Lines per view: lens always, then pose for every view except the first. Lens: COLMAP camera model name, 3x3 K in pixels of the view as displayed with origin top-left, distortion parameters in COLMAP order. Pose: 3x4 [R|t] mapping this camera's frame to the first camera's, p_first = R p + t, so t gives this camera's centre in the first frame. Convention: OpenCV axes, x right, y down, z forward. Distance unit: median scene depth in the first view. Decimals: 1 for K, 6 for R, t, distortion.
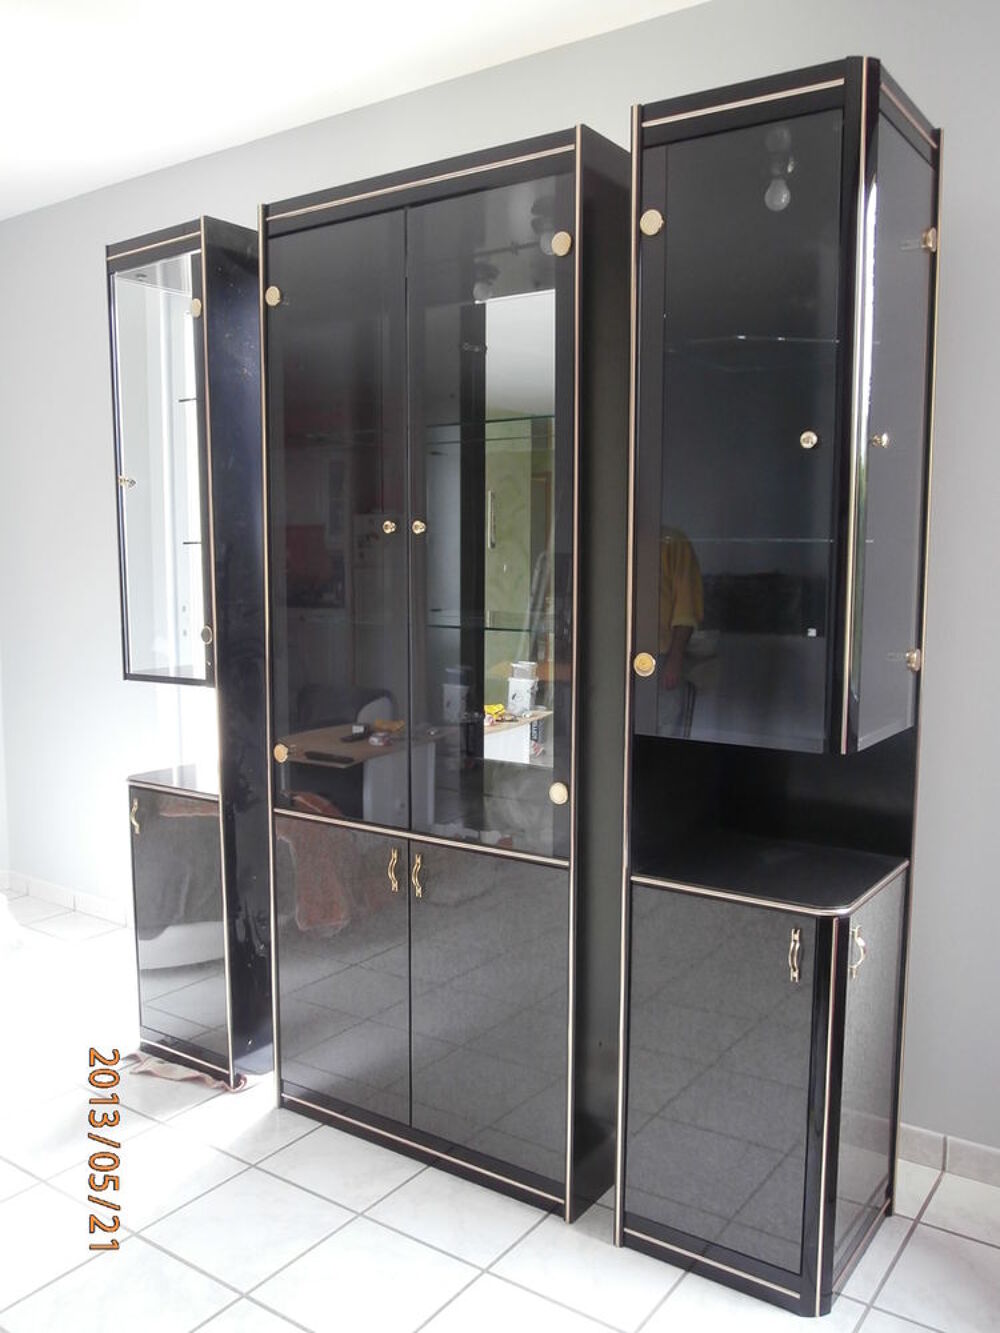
lens RADIAL K [[1118.6, 0, 510.6], [0, 1118.6, 672.4], [0, 0, 1]] dist [-0.045025, 0.017098]
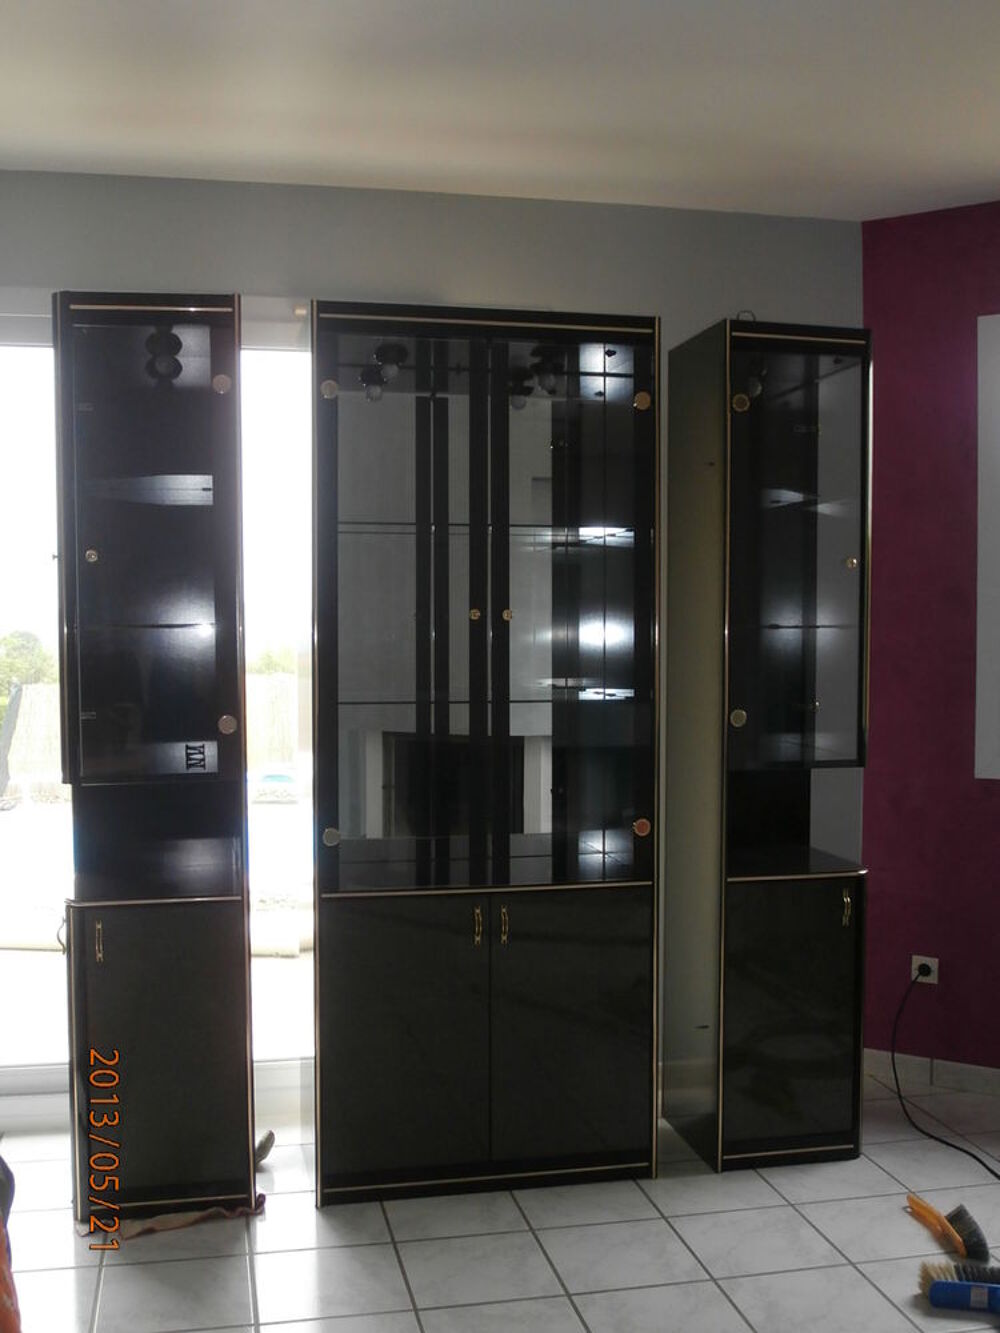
lens RADIAL K [[1356.2, 0, 502.6], [0, 1356.2, 674.3], [0, 0, 1]] dist [-0.061771, 0.000000]
pose [[0.694224, -0.025886, 0.719293, -0.892662], [0.083506, 0.995501, -0.044769, -0.004780], [-0.714899, 0.091145, 0.693262, 0.031810]]
